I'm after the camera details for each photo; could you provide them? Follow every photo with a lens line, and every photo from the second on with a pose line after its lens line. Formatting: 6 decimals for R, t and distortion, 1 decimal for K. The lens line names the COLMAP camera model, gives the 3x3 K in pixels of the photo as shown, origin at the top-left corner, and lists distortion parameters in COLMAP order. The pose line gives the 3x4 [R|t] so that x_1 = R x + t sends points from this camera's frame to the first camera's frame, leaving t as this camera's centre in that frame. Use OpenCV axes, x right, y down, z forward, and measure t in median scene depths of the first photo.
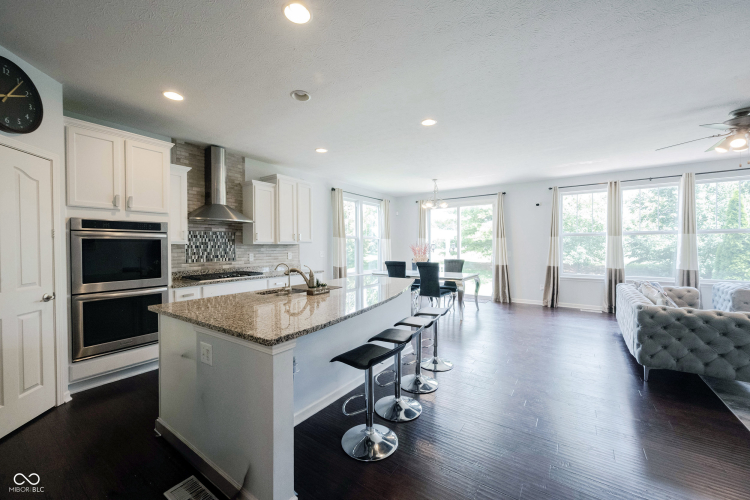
lens RADIAL K [[296.4, 0, 367.6], [0, 296.4, 249.5], [0, 0, 1]] dist [0.002525, -0.000521]
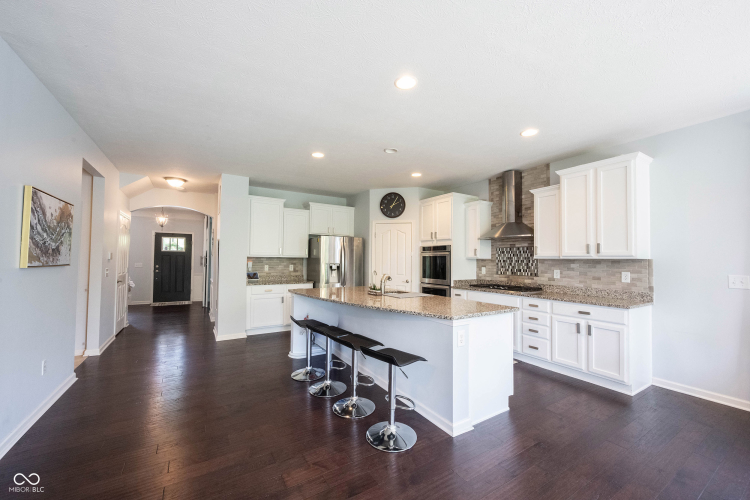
lens RADIAL K [[296.4, 0, 375.8], [0, 296.4, 250.4], [0, 0, 1]] dist [0.002525, -0.000521]
pose [[-0.385339, -0.027763, -0.922357, 0.650244], [-0.018236, 0.999581, -0.022469, -0.014744], [0.922595, 0.008162, -0.385684, 0.902040]]
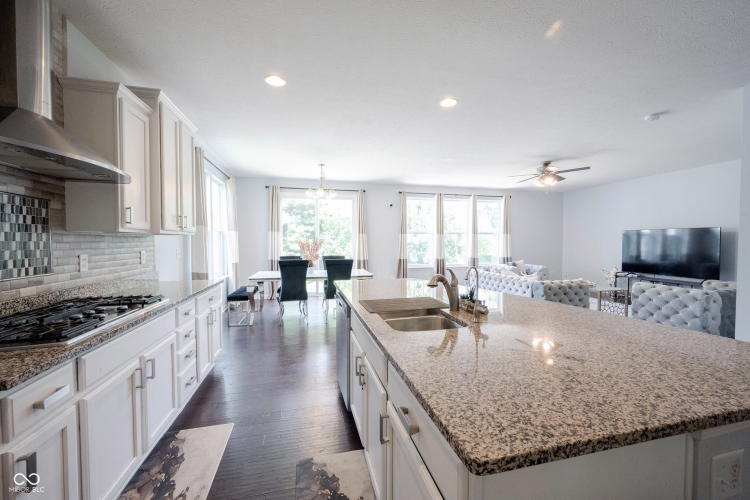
lens RADIAL K [[296.4, 0, 373.4], [0, 296.4, 250.2], [0, 0, 1]] dist [0.002525, -0.000521]
pose [[0.654455, -0.015466, 0.755943, -0.471150], [0.003900, 0.999847, 0.017080, 0.002314], [-0.756091, -0.008230, 0.654415, 0.431601]]
